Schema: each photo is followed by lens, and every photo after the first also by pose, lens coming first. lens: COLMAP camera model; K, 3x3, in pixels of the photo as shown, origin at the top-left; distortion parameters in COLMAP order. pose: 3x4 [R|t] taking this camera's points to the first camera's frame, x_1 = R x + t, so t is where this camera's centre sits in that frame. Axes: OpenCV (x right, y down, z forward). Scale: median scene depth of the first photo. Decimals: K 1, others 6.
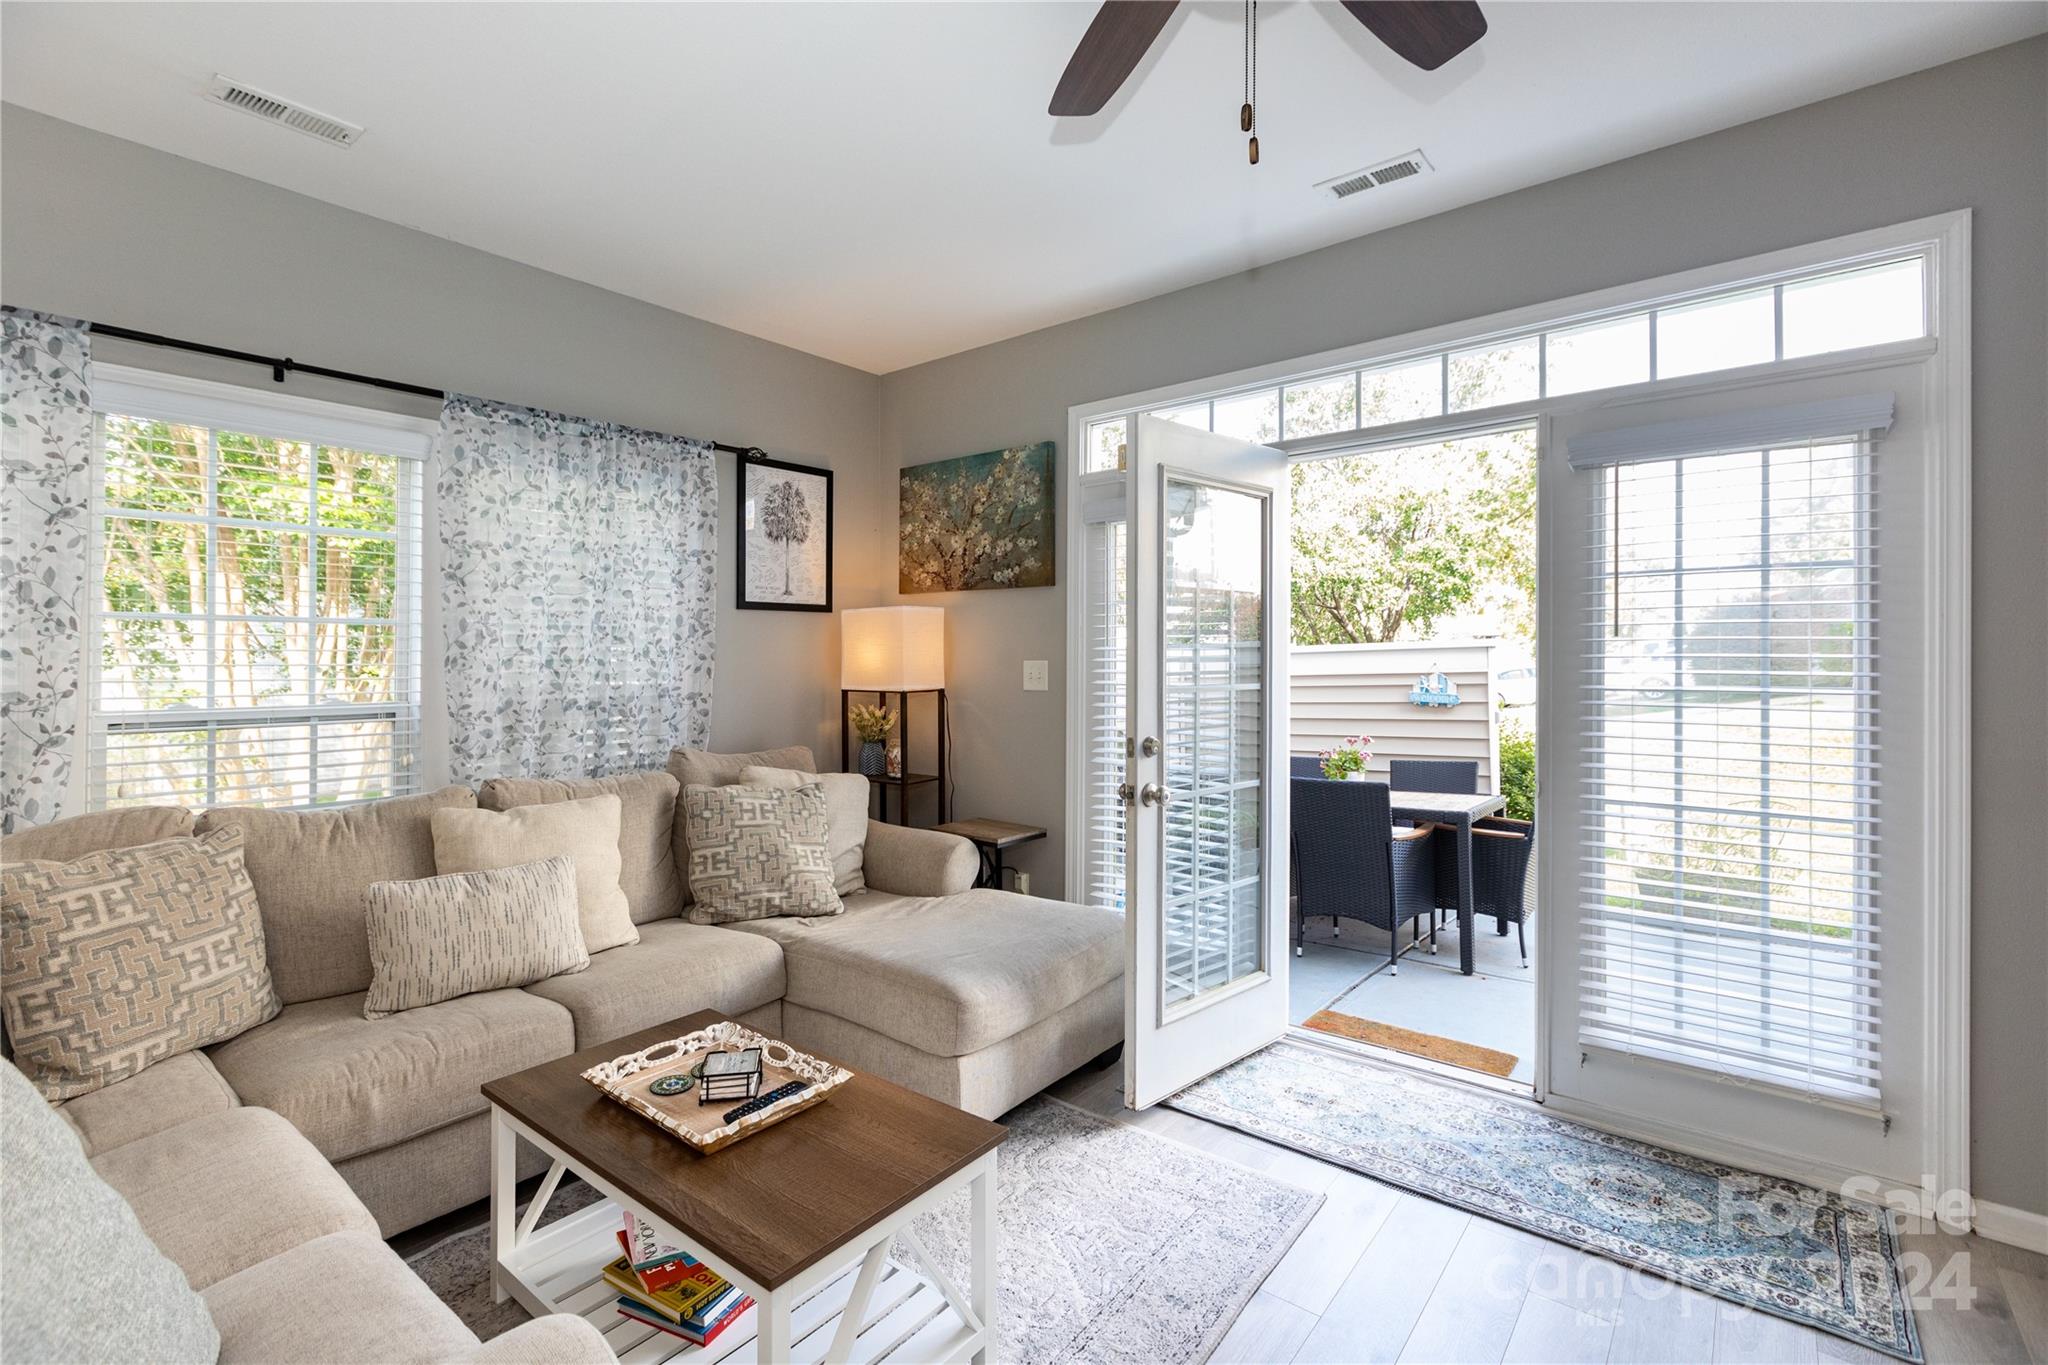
lens RADIAL K [[931.4, 0, 1000.3], [0, 931.4, 645.8], [0, 0, 1]] dist [0.002030, -0.000423]
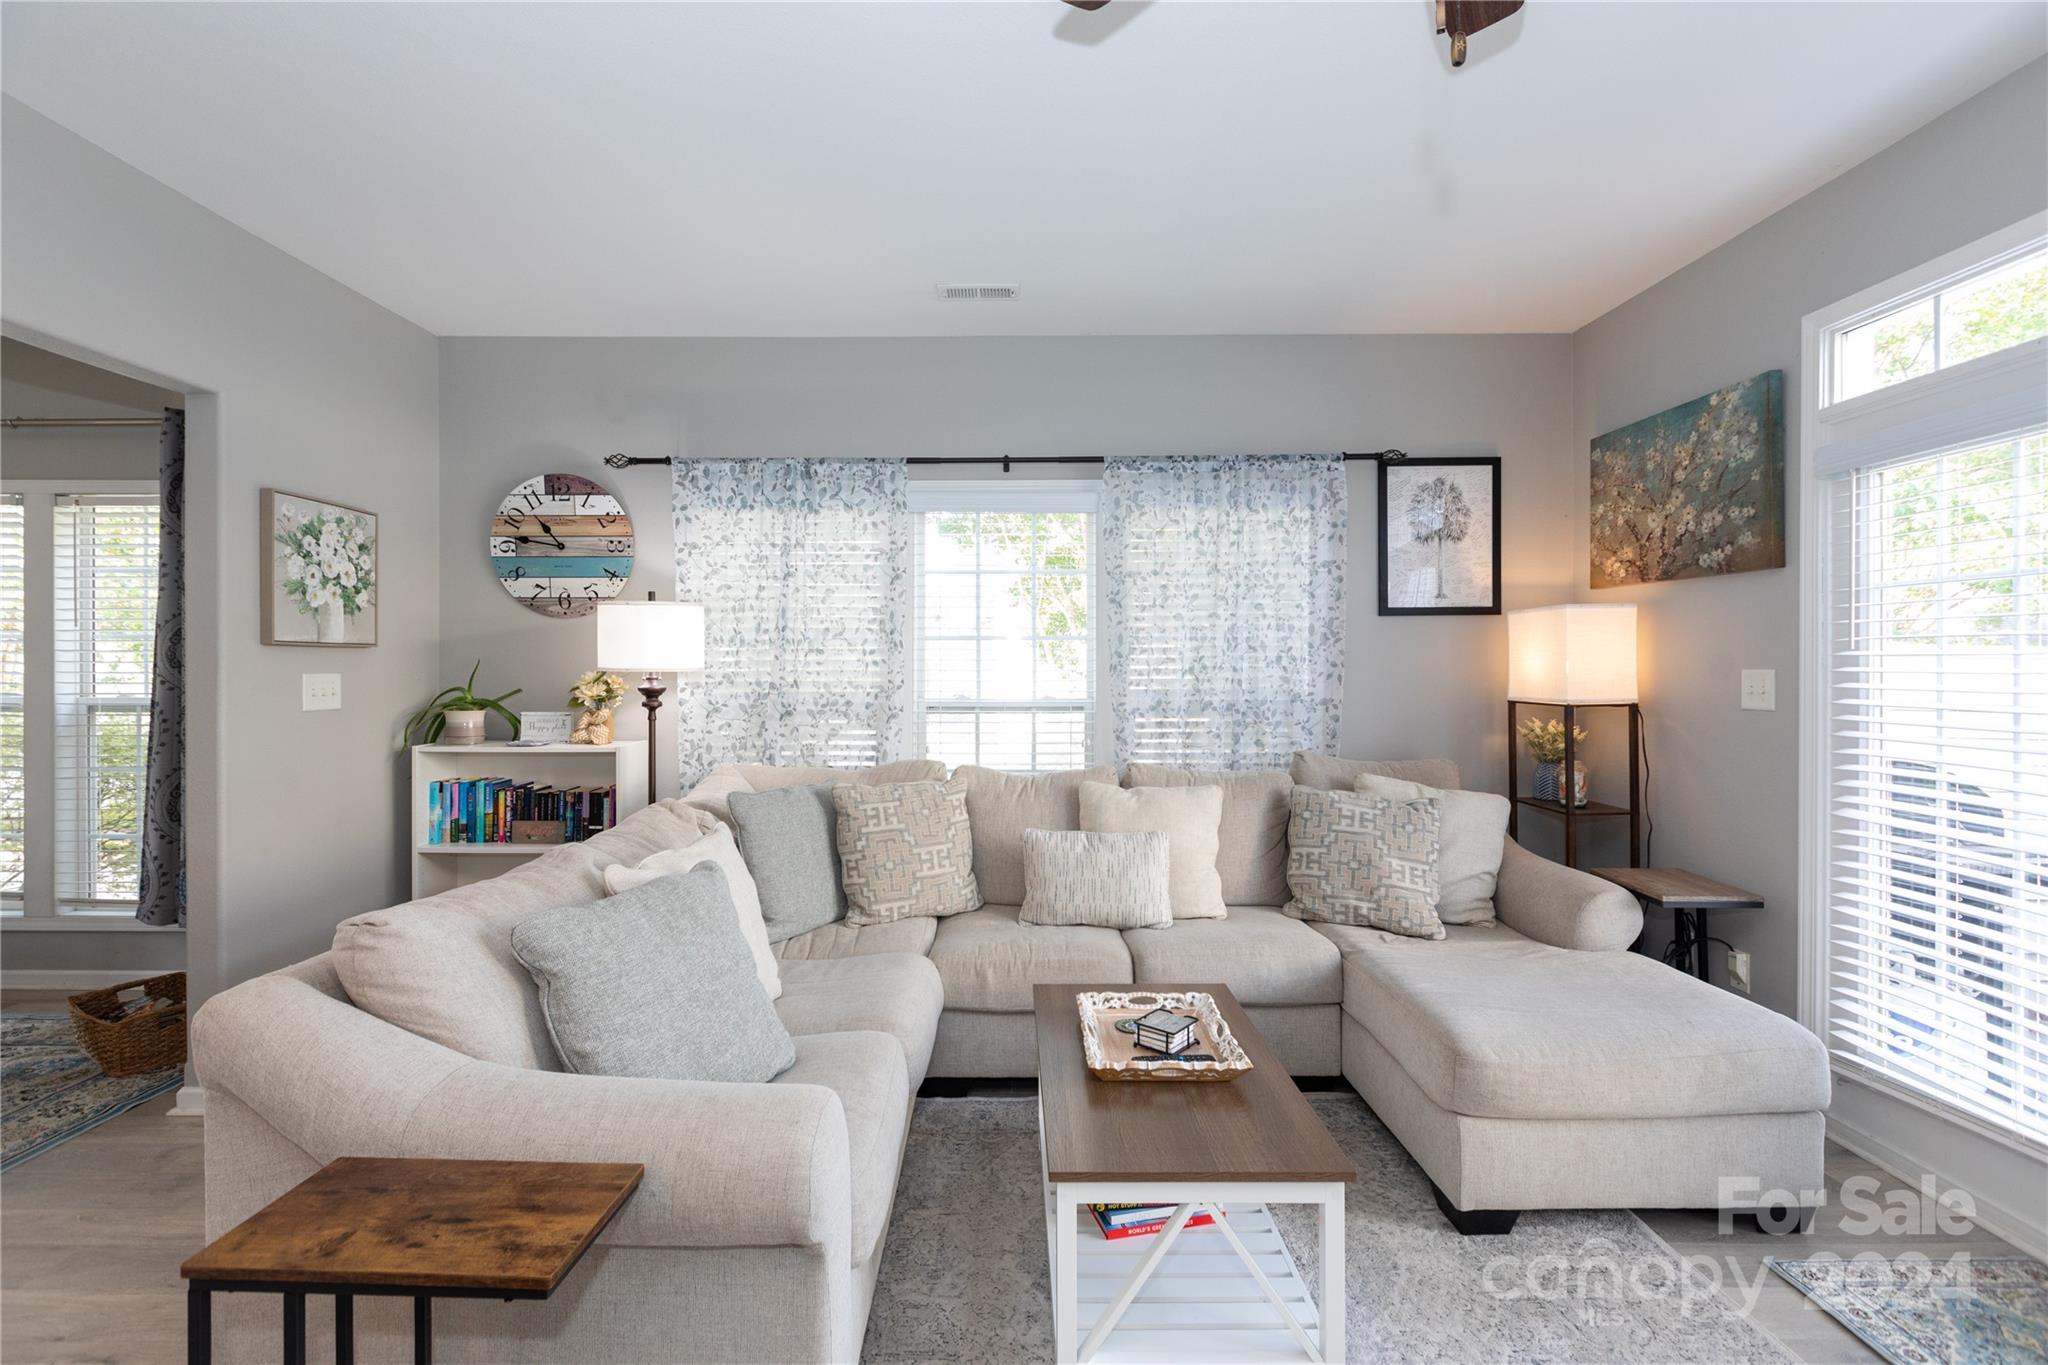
lens RADIAL K [[931.4, 0, 987.3], [0, 931.4, 656.0], [0, 0, 1]] dist [0.002030, -0.000423]
pose [[0.627404, -0.004815, -0.778679, 0.266886], [0.010583, 0.999941, 0.002344, -0.003827], [0.778622, -0.009712, 0.627418, 0.064943]]
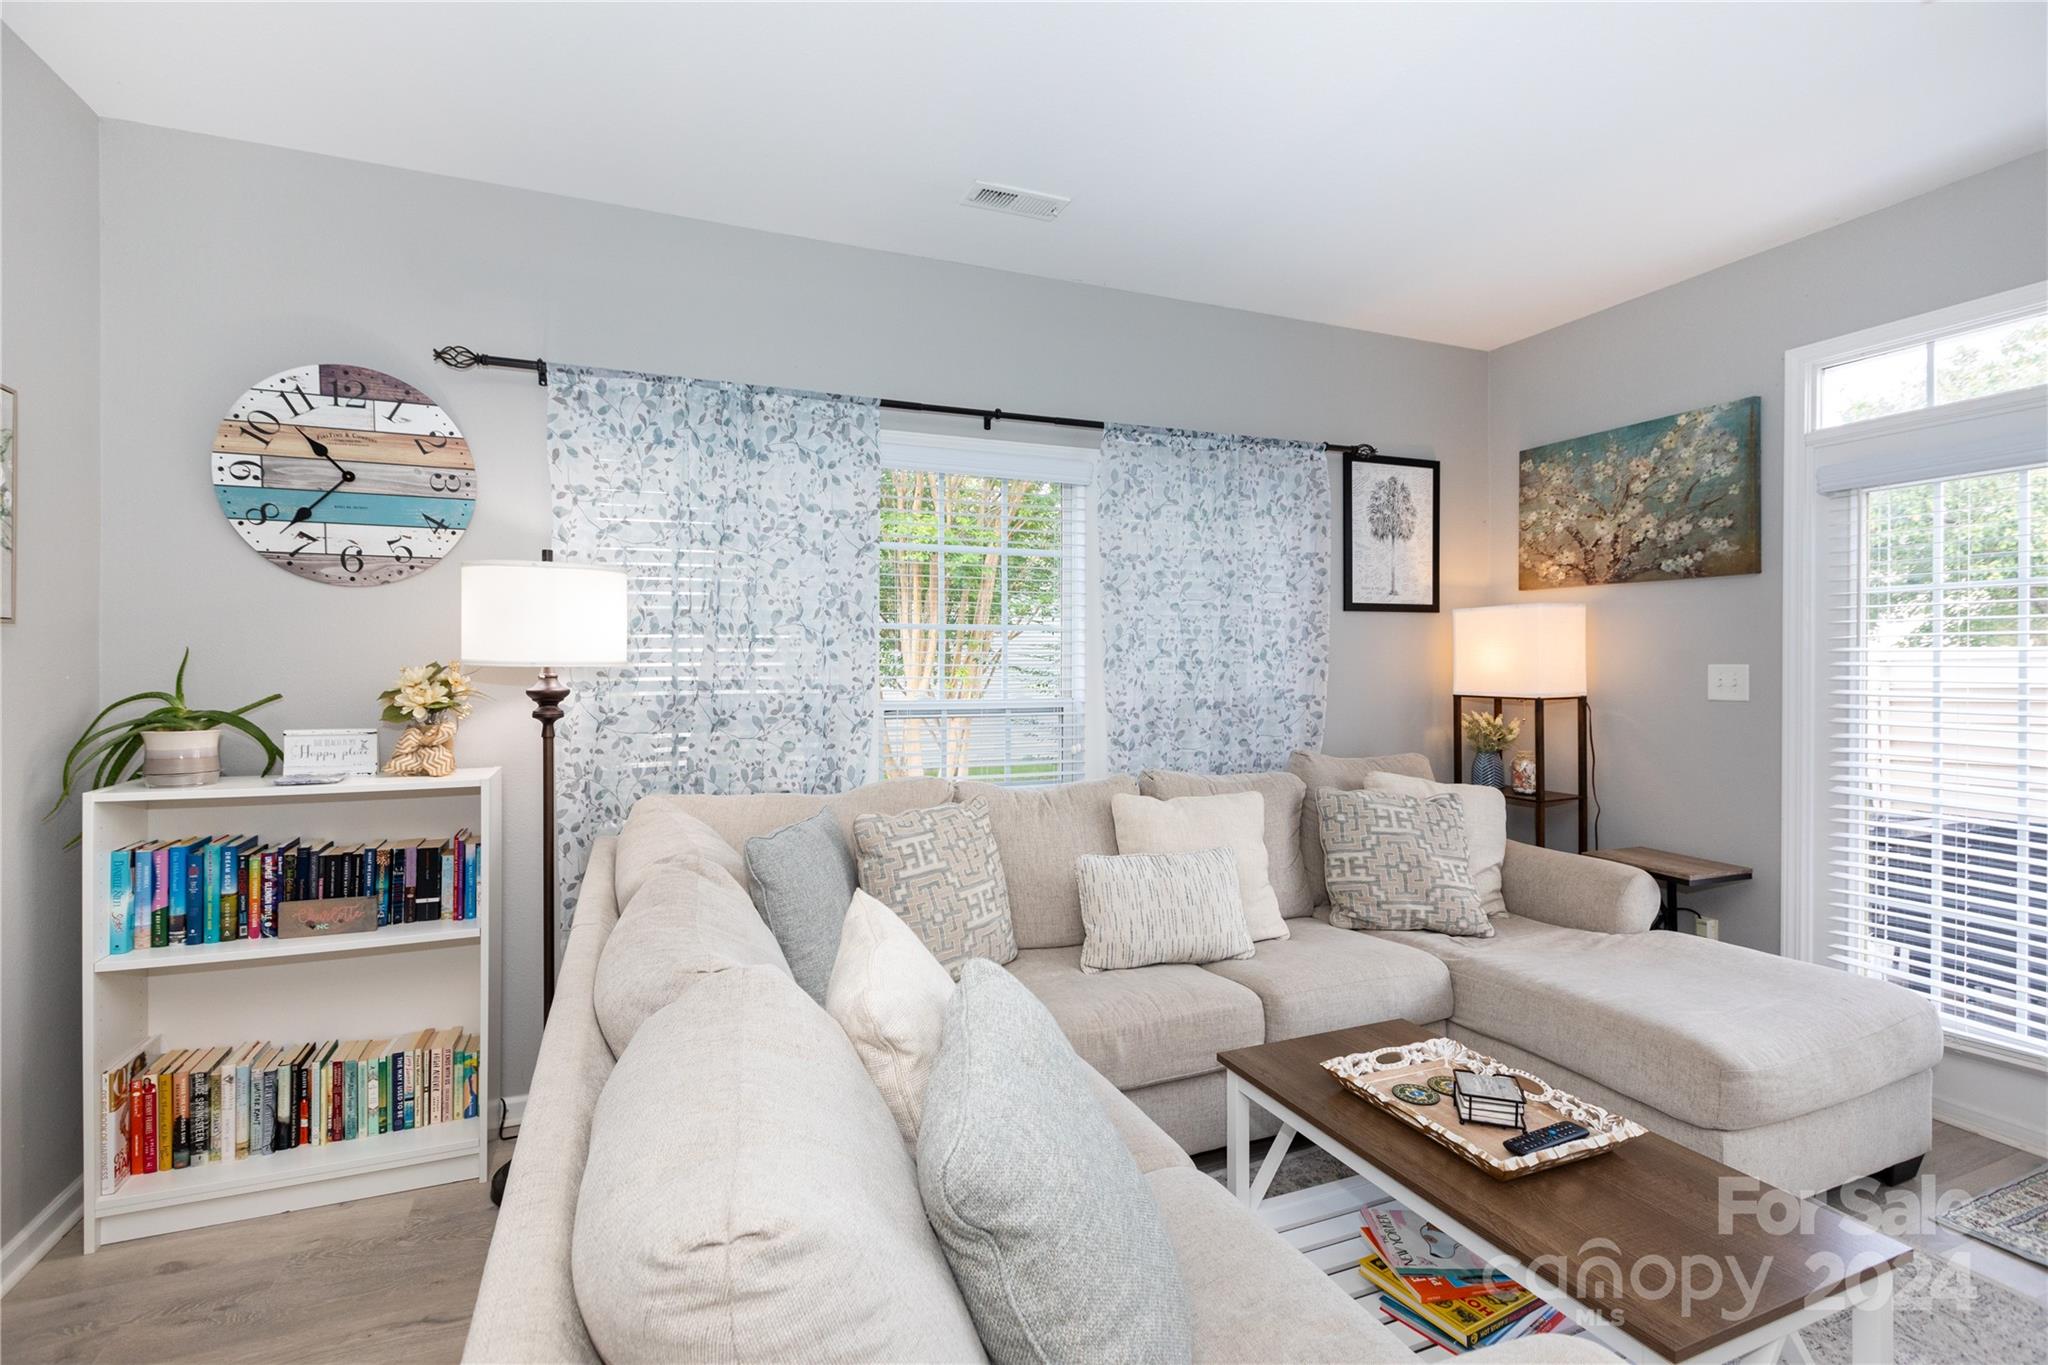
lens RADIAL K [[931.4, 0, 1002.3], [0, 931.4, 654.3], [0, 0, 1]] dist [0.002030, -0.000423]
pose [[0.878878, -0.000297, -0.477047, -0.153957], [0.003318, 0.999979, 0.005491, 0.000029], [0.477036, -0.006409, 0.878861, -0.040885]]
